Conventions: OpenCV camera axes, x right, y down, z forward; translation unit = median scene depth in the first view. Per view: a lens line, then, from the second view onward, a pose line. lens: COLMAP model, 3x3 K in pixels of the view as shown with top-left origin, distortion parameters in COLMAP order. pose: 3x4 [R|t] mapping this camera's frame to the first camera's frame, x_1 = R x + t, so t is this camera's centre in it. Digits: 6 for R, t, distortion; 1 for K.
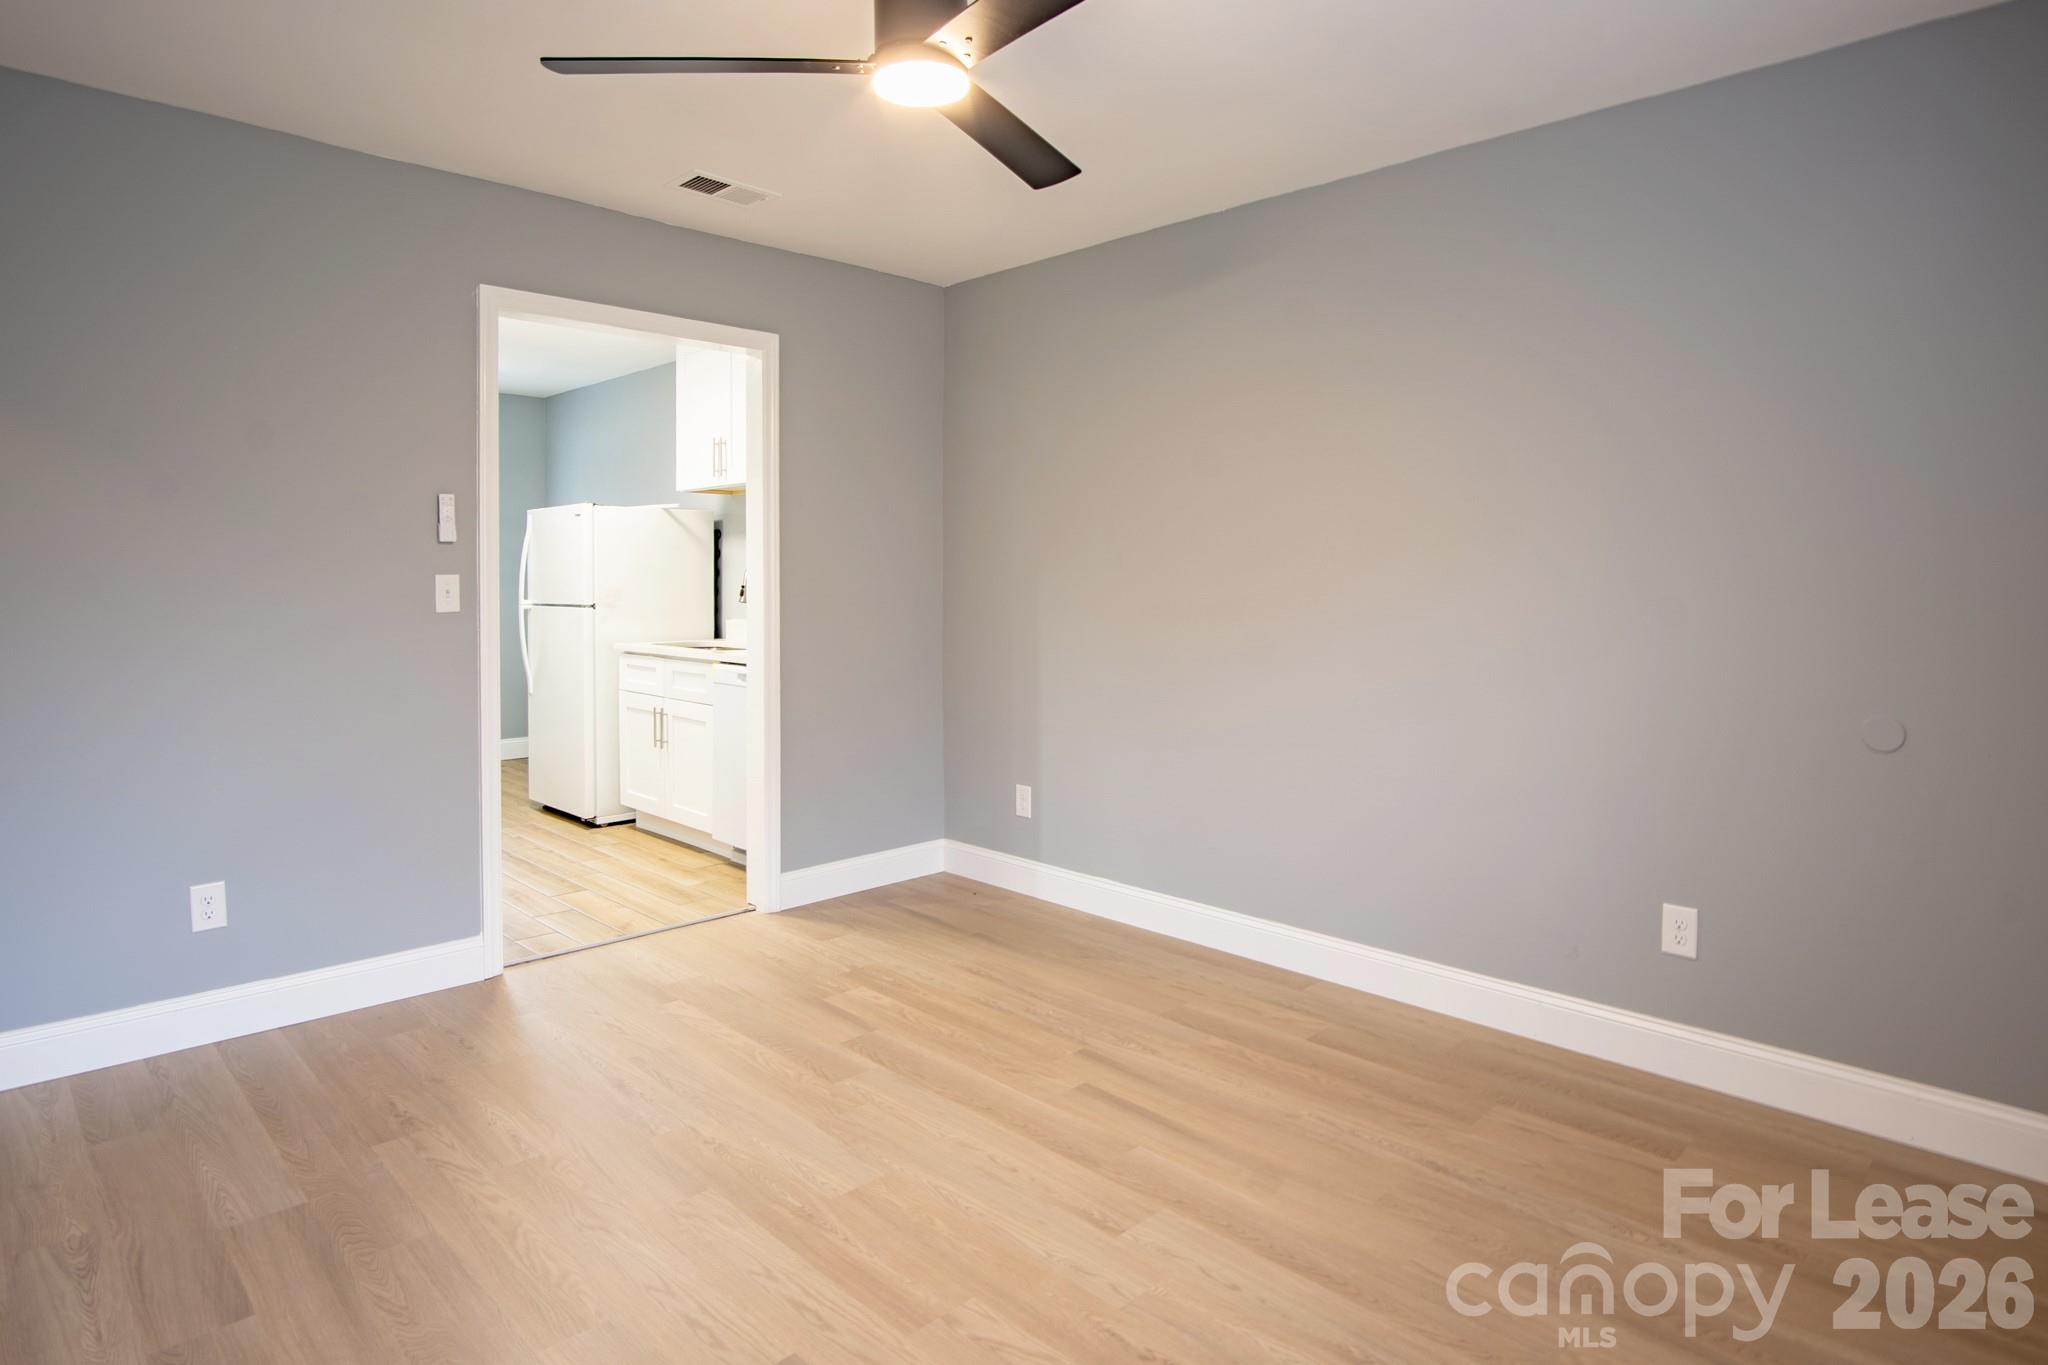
lens RADIAL K [[1158.3, 0, 1103.6], [0, 1158.3, 601.7], [0, 0, 1]] dist [-0.027750, 0.006372]
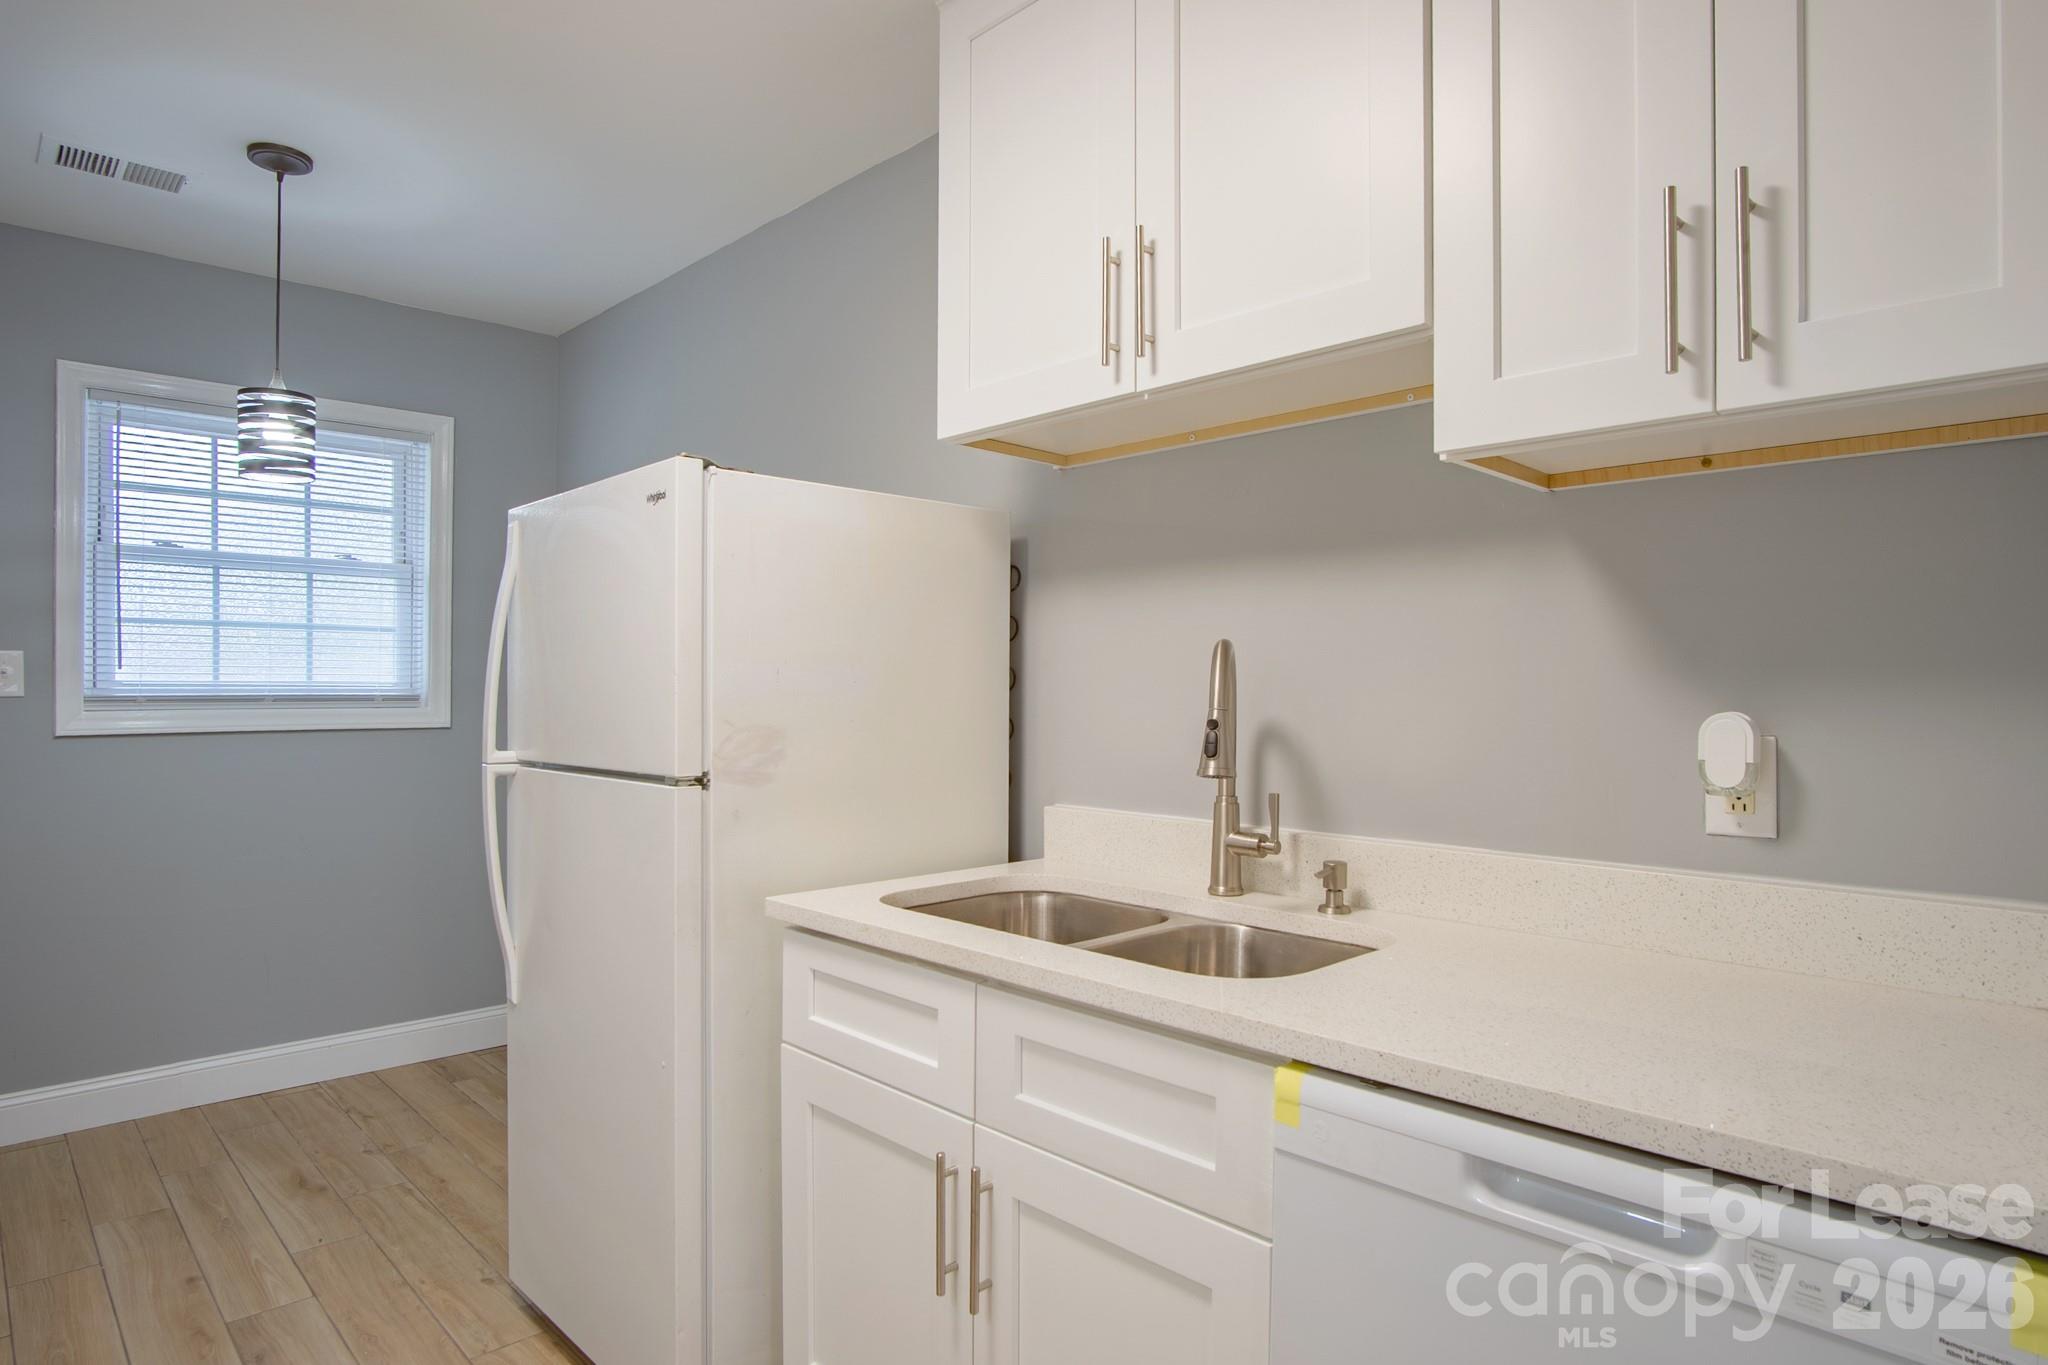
lens RADIAL K [[1158.3, 0, 1025.1], [0, 1158.3, 708.0], [0, 0, 1]] dist [-0.027750, 0.006372]
pose [[0.998307, 0.007395, -0.057696, -0.430790], [-0.007780, 0.999949, -0.006453, -0.019086], [0.057645, 0.006891, 0.998313, 0.880001]]
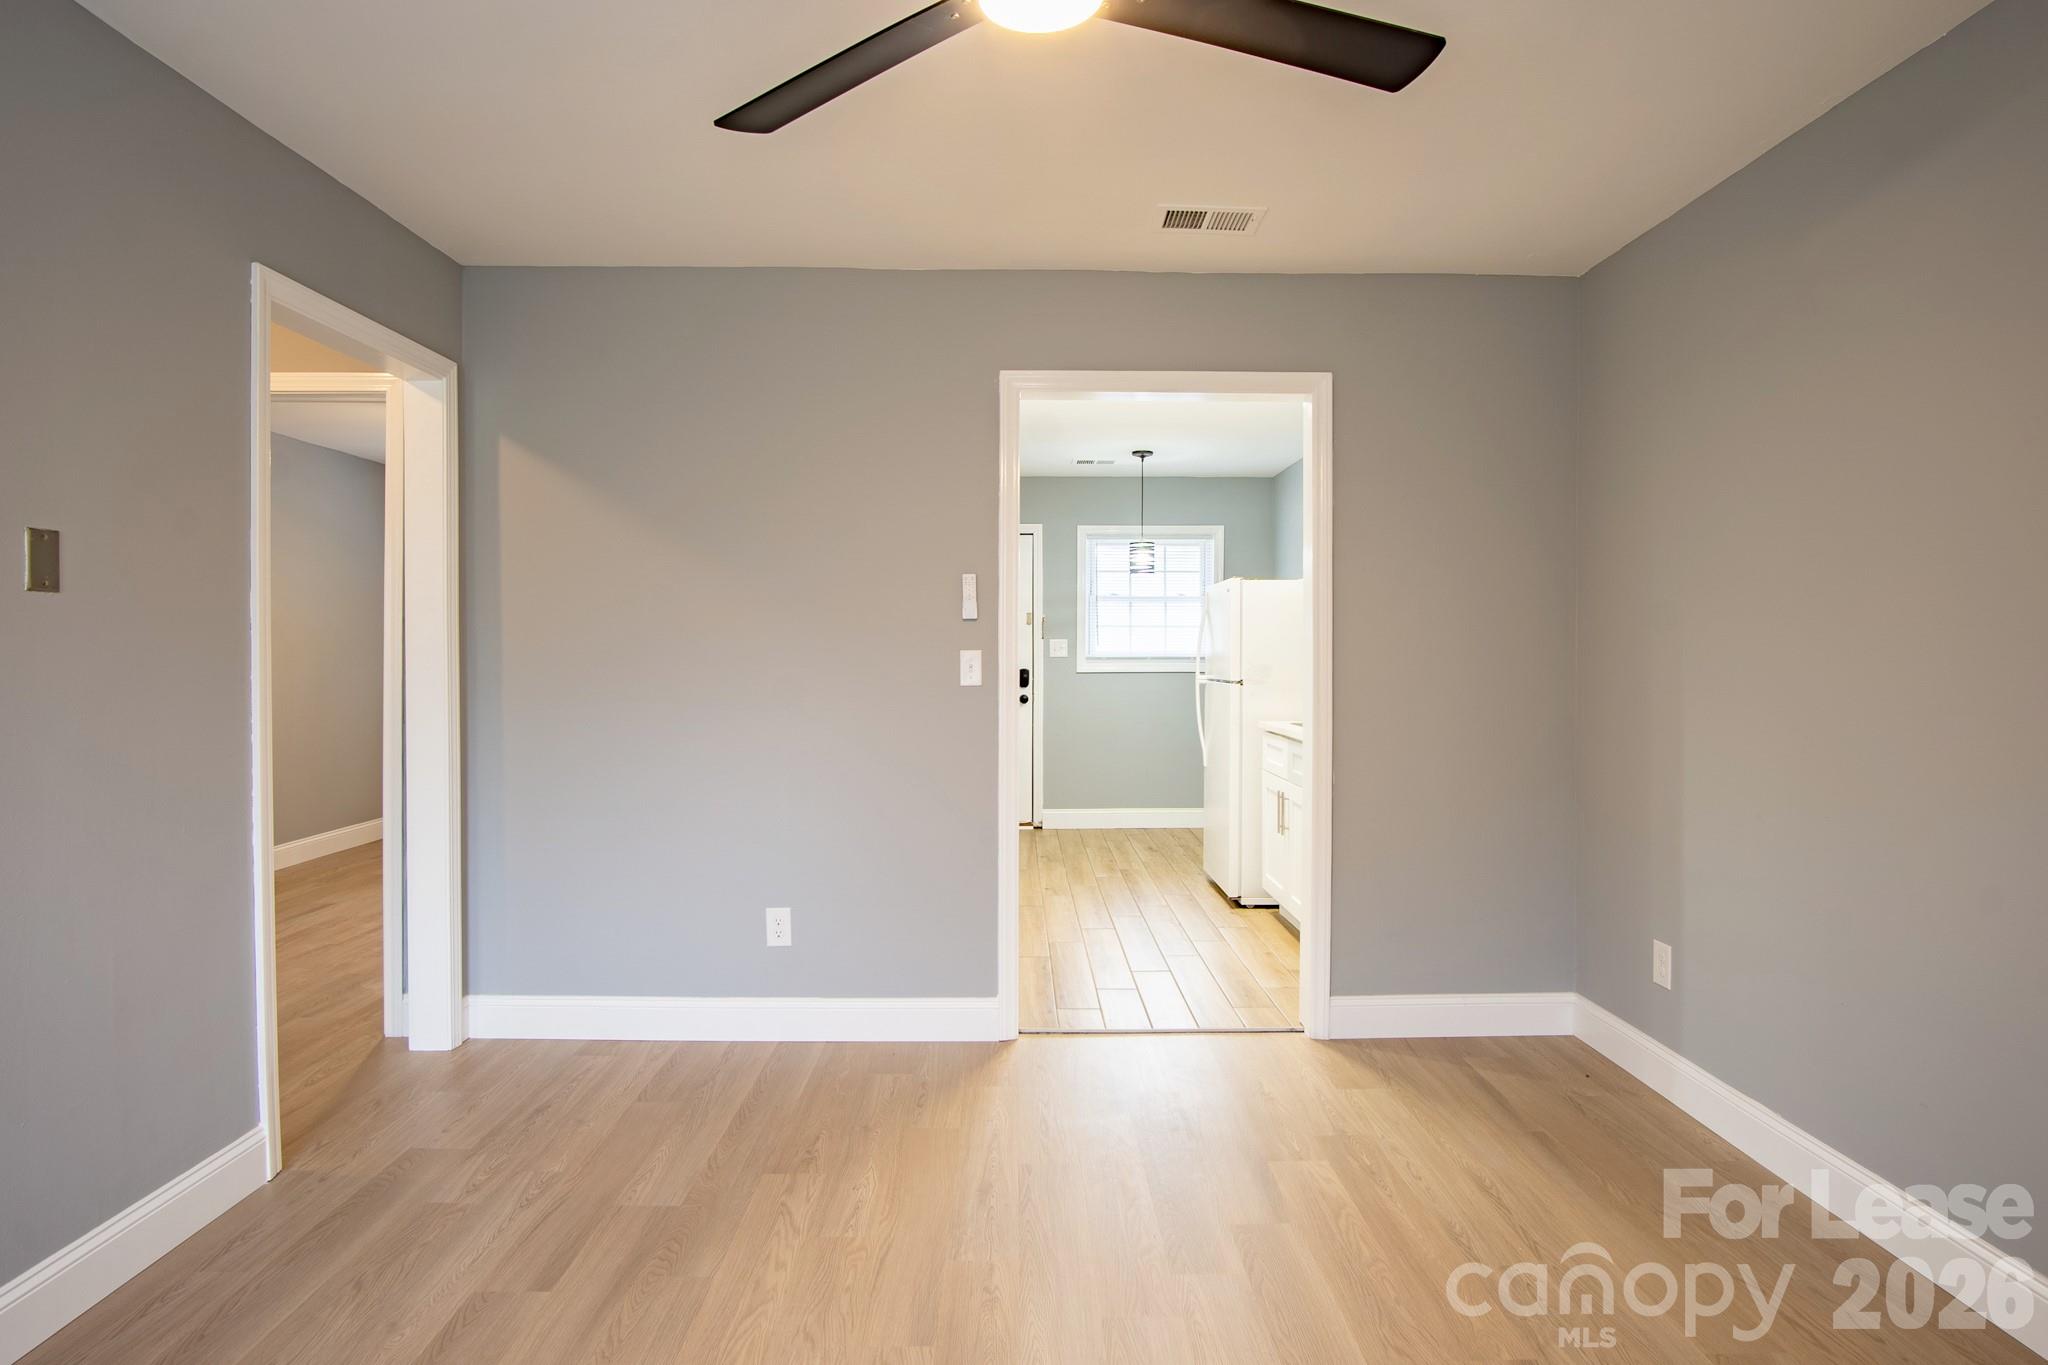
lens RADIAL K [[1158.3, 0, 1030.7], [0, 1158.3, 665.7], [0, 0, 1]] dist [-0.027750, 0.006372]
pose [[0.690820, 0.008742, -0.722974, 0.190575], [-0.015660, 0.999873, -0.002873, -0.005644], [0.722857, 0.013307, 0.690870, 0.242897]]
